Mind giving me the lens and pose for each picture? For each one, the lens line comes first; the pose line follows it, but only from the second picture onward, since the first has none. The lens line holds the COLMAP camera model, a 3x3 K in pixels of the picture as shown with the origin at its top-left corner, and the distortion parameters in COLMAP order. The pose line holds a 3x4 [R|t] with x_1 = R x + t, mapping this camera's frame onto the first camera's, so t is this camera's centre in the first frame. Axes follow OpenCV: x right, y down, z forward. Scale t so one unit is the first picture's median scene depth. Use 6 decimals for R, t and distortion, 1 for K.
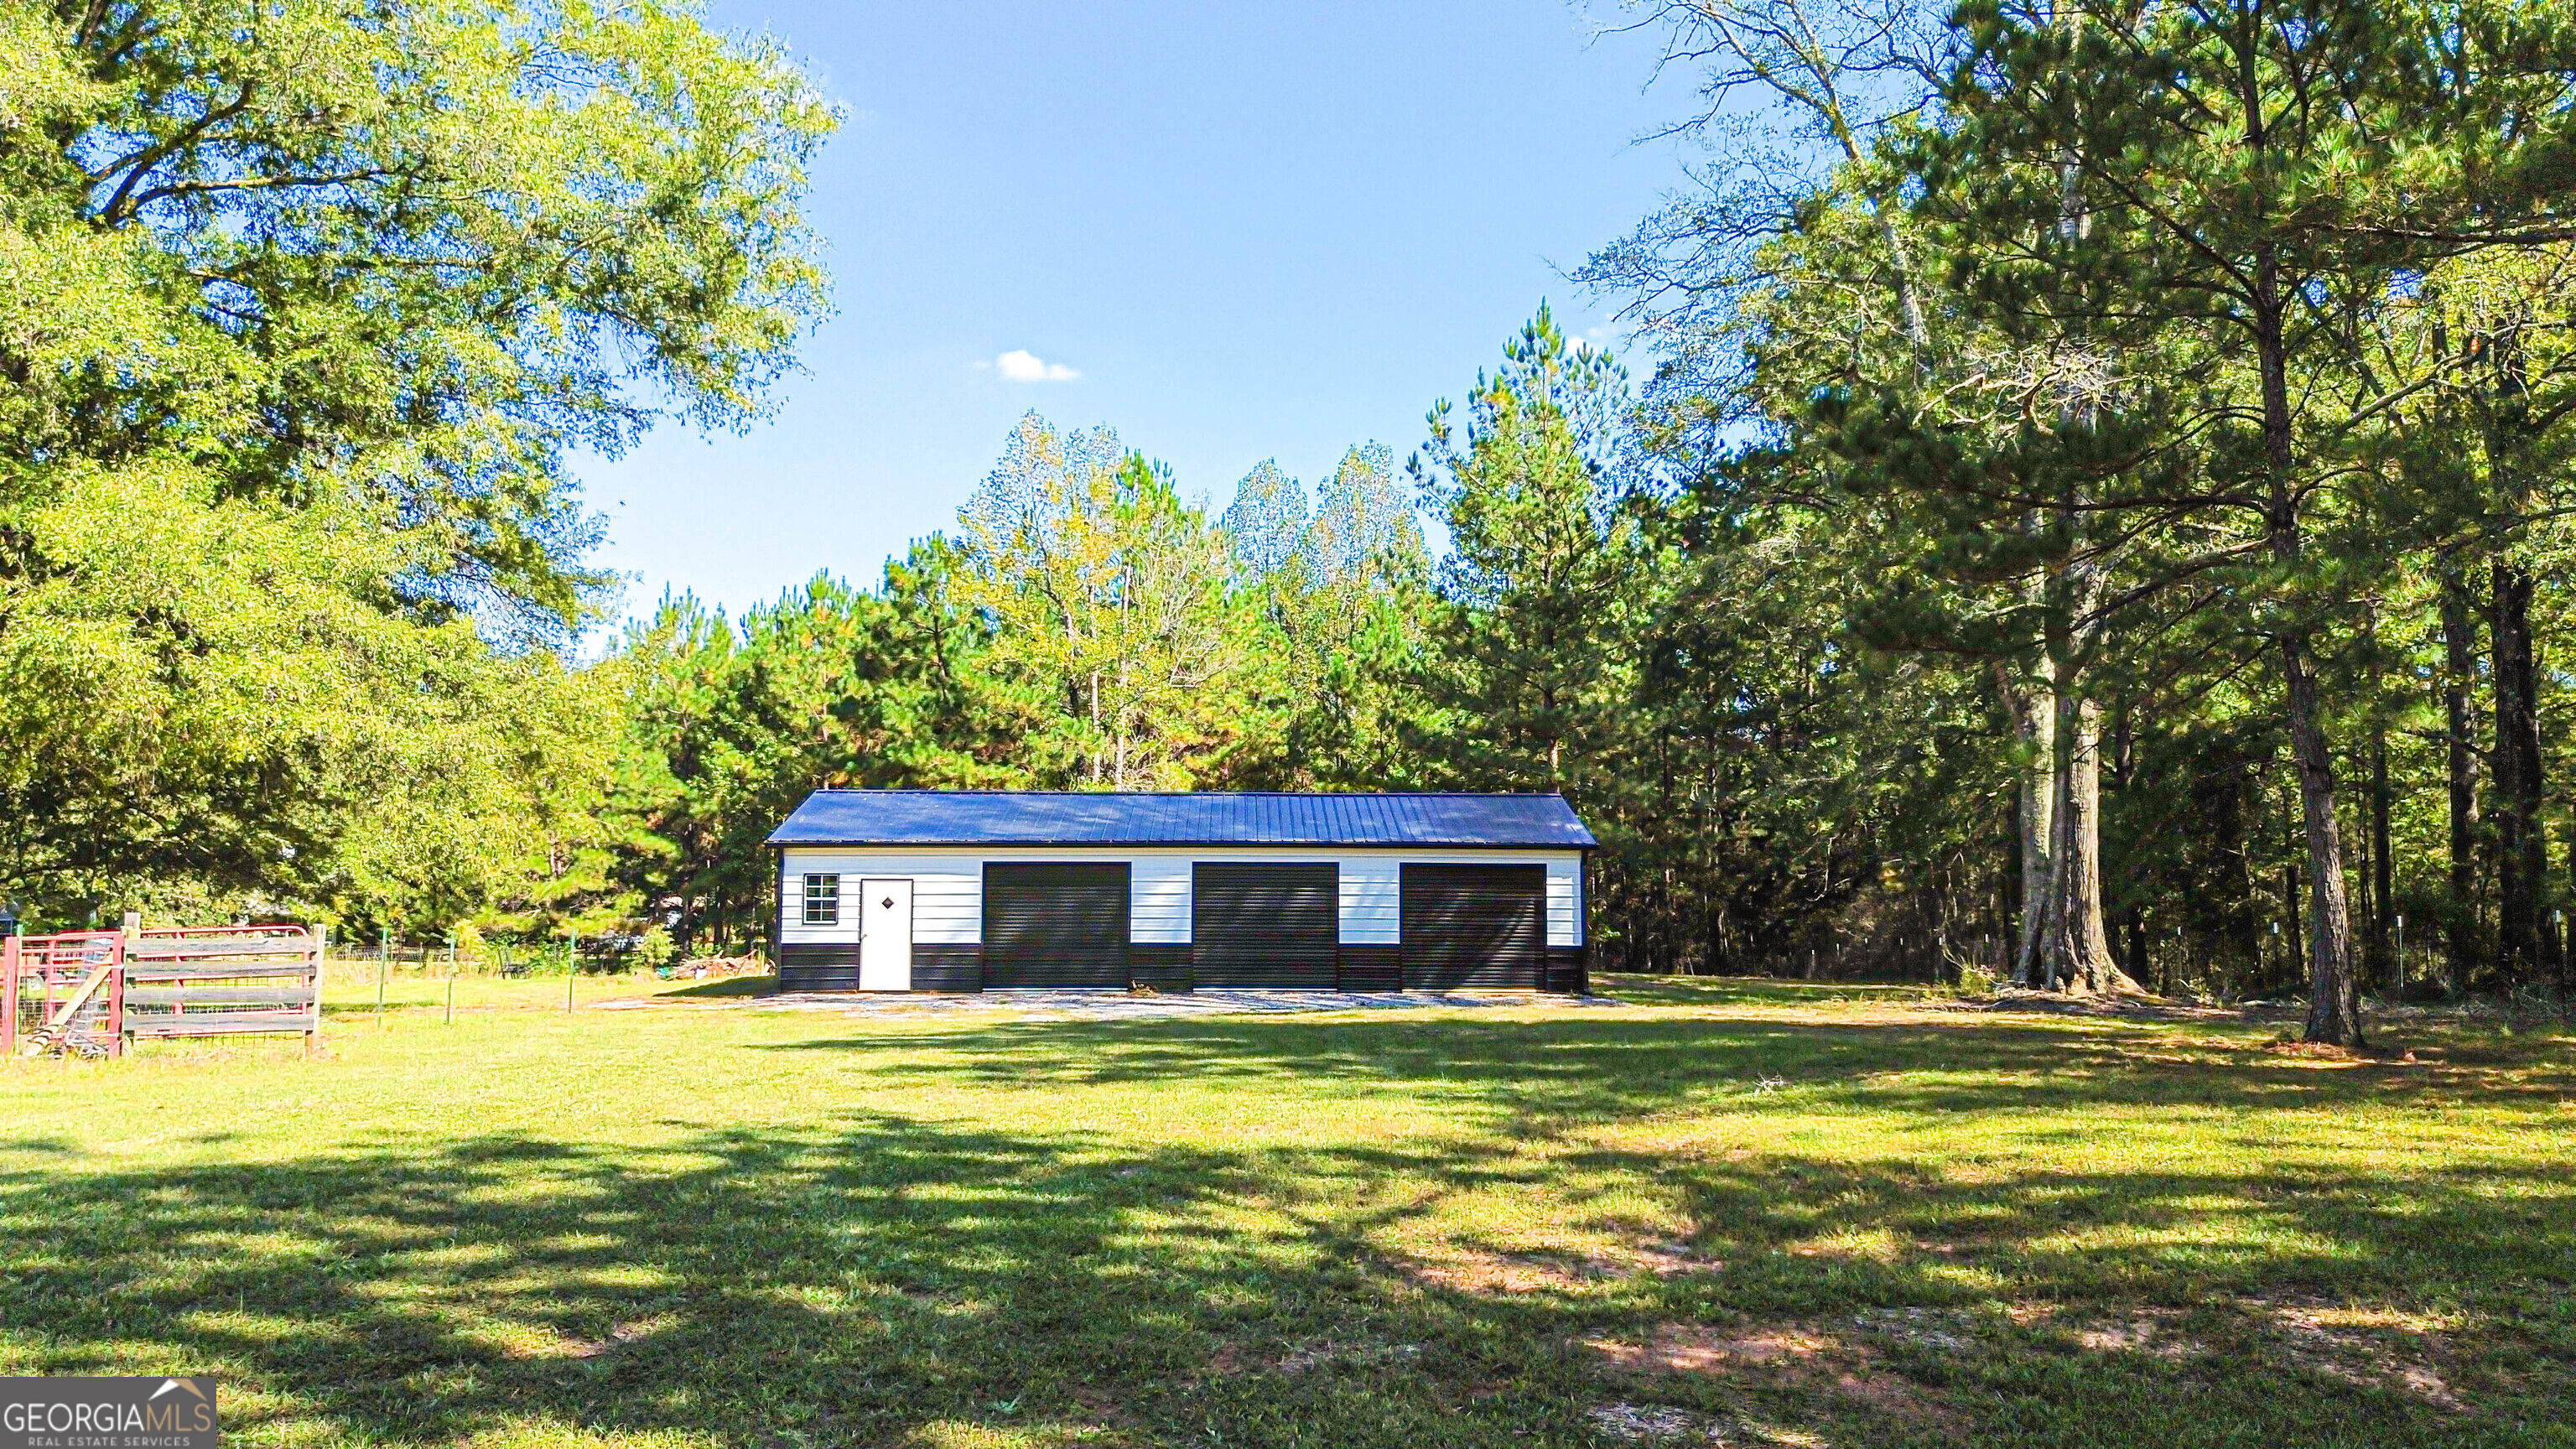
lens RADIAL K [[1837.1, 0, 1294.6], [0, 1837.1, 719.8], [0, 0, 1]] dist [0.055519, -0.054624]
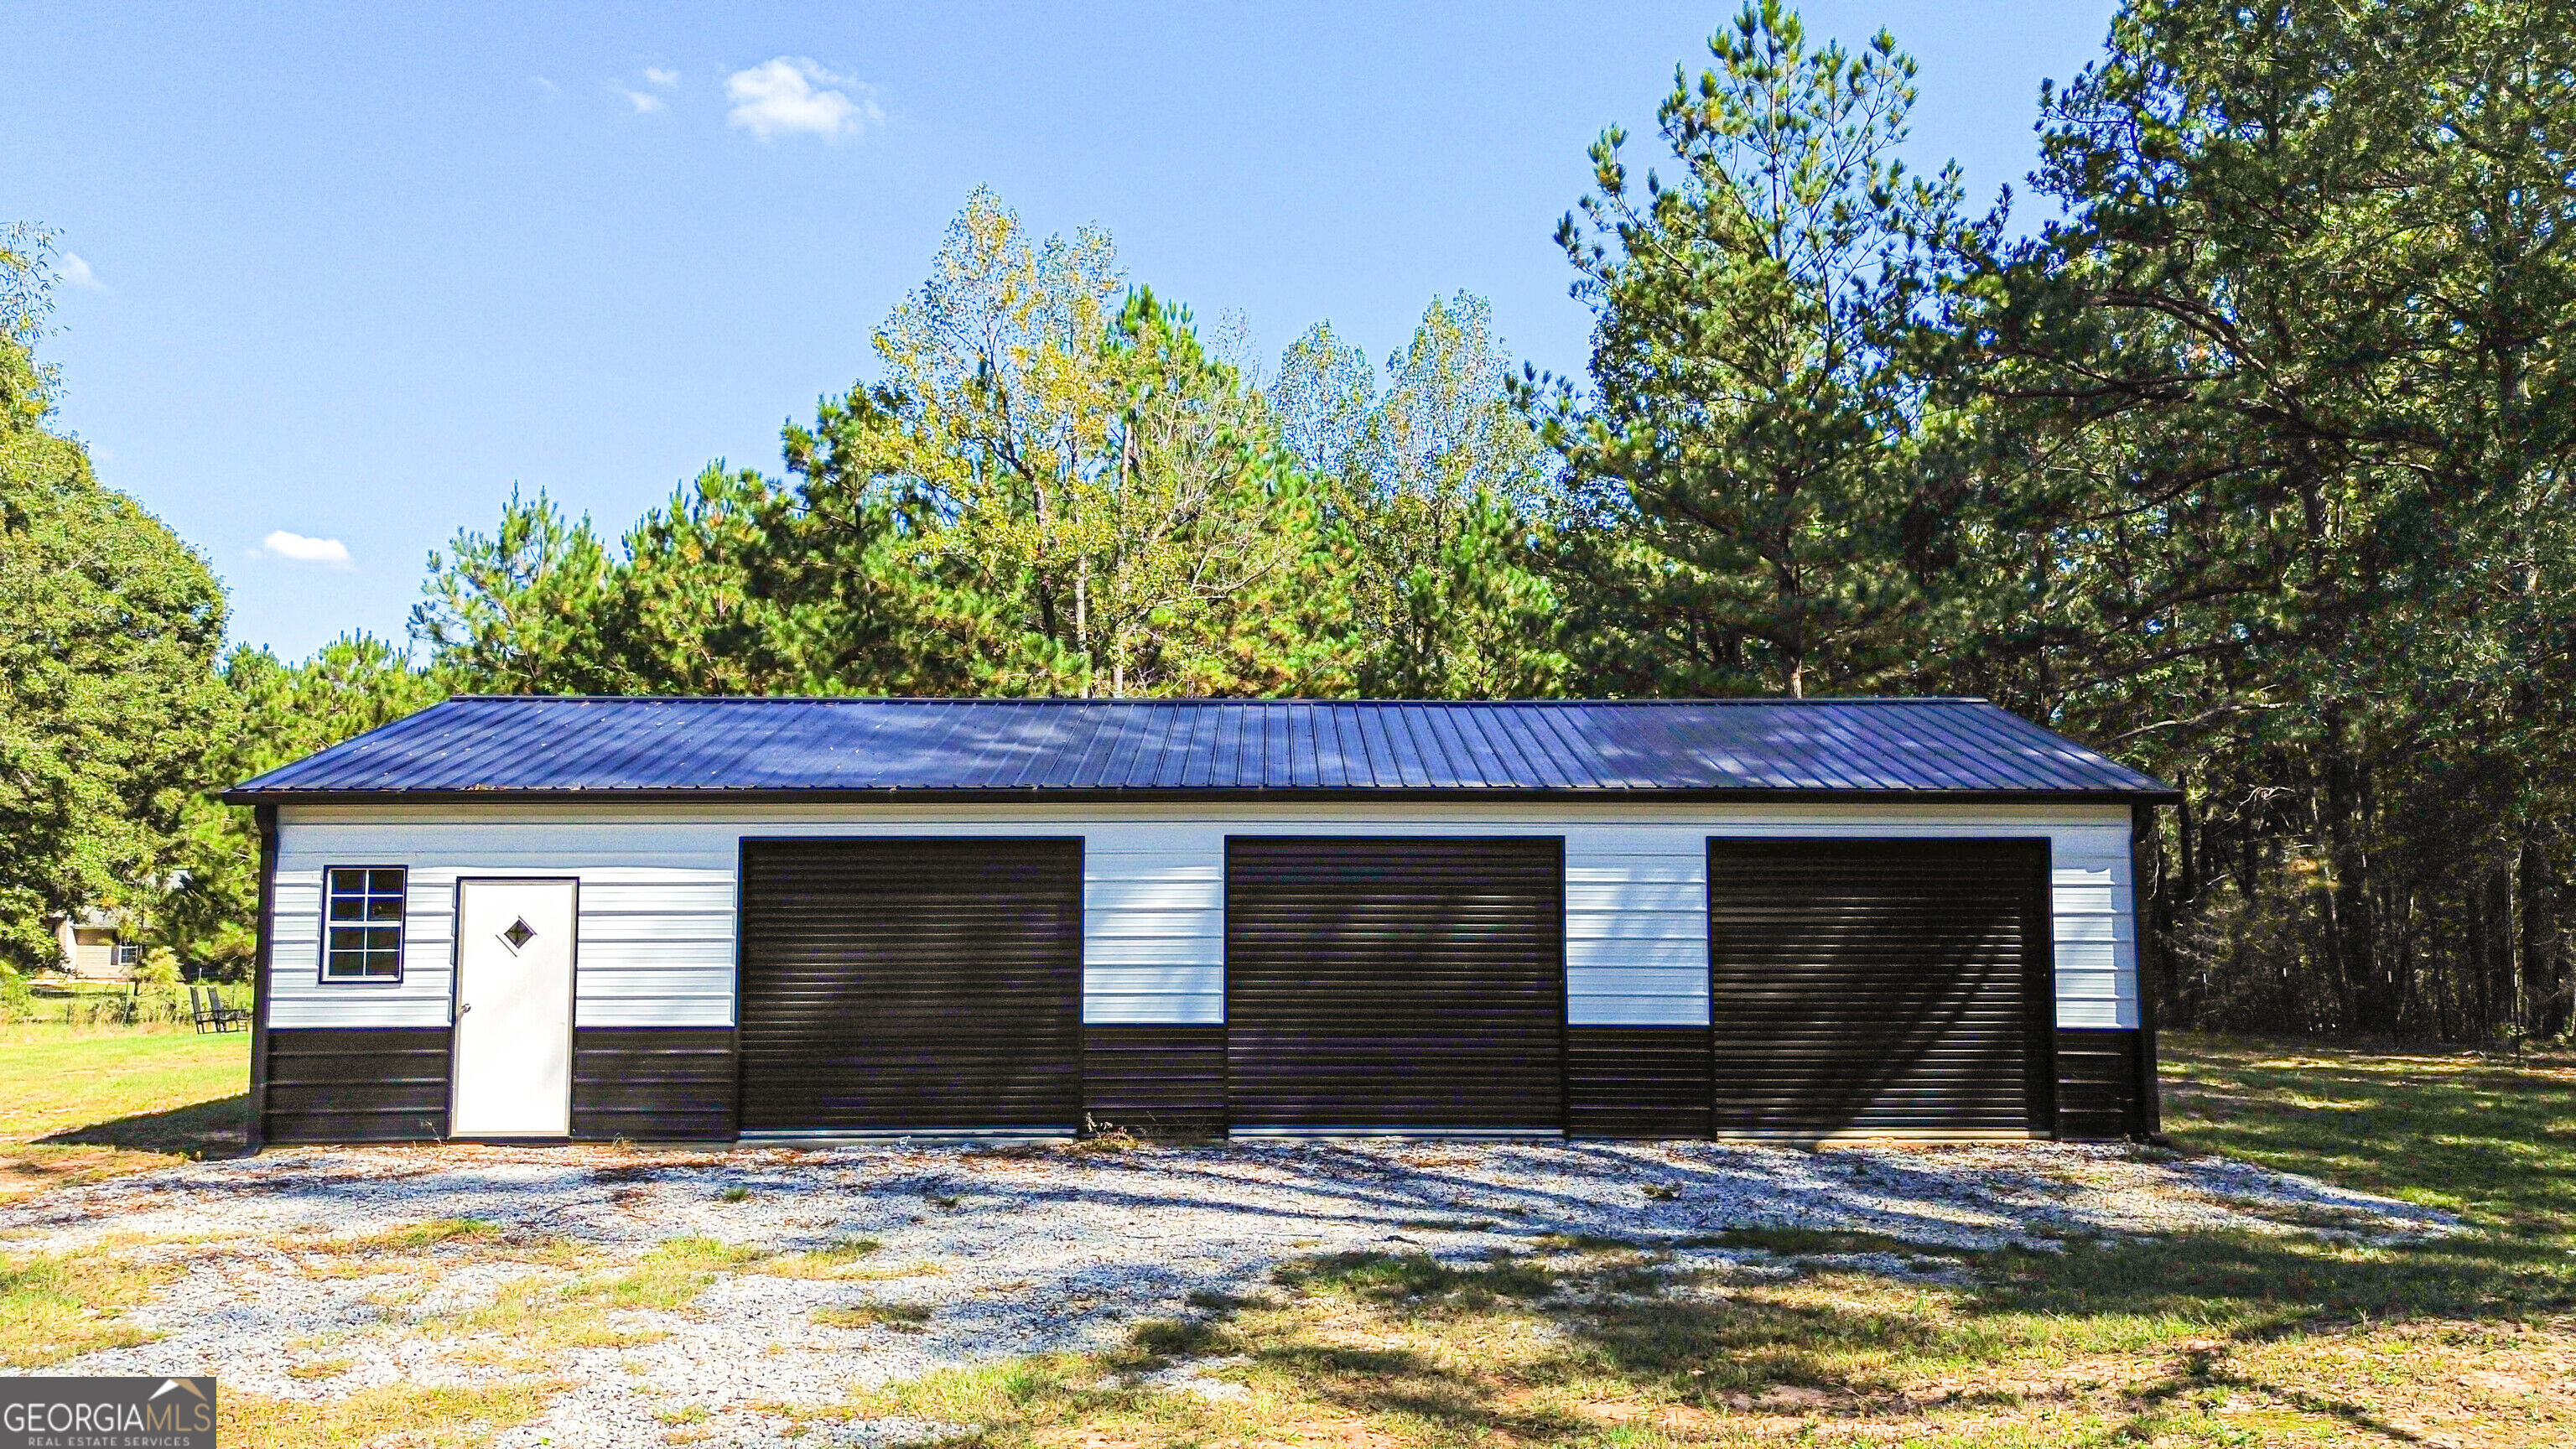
lens RADIAL K [[1837.1, 0, 1291.7], [0, 1837.1, 710.6], [0, 0, 1]] dist [0.055519, -0.054624]
pose [[0.999819, -0.005292, -0.018269, -0.031796], [0.005179, 0.999967, -0.006256, 0.050530], [0.018302, 0.006160, 0.999814, 0.565859]]
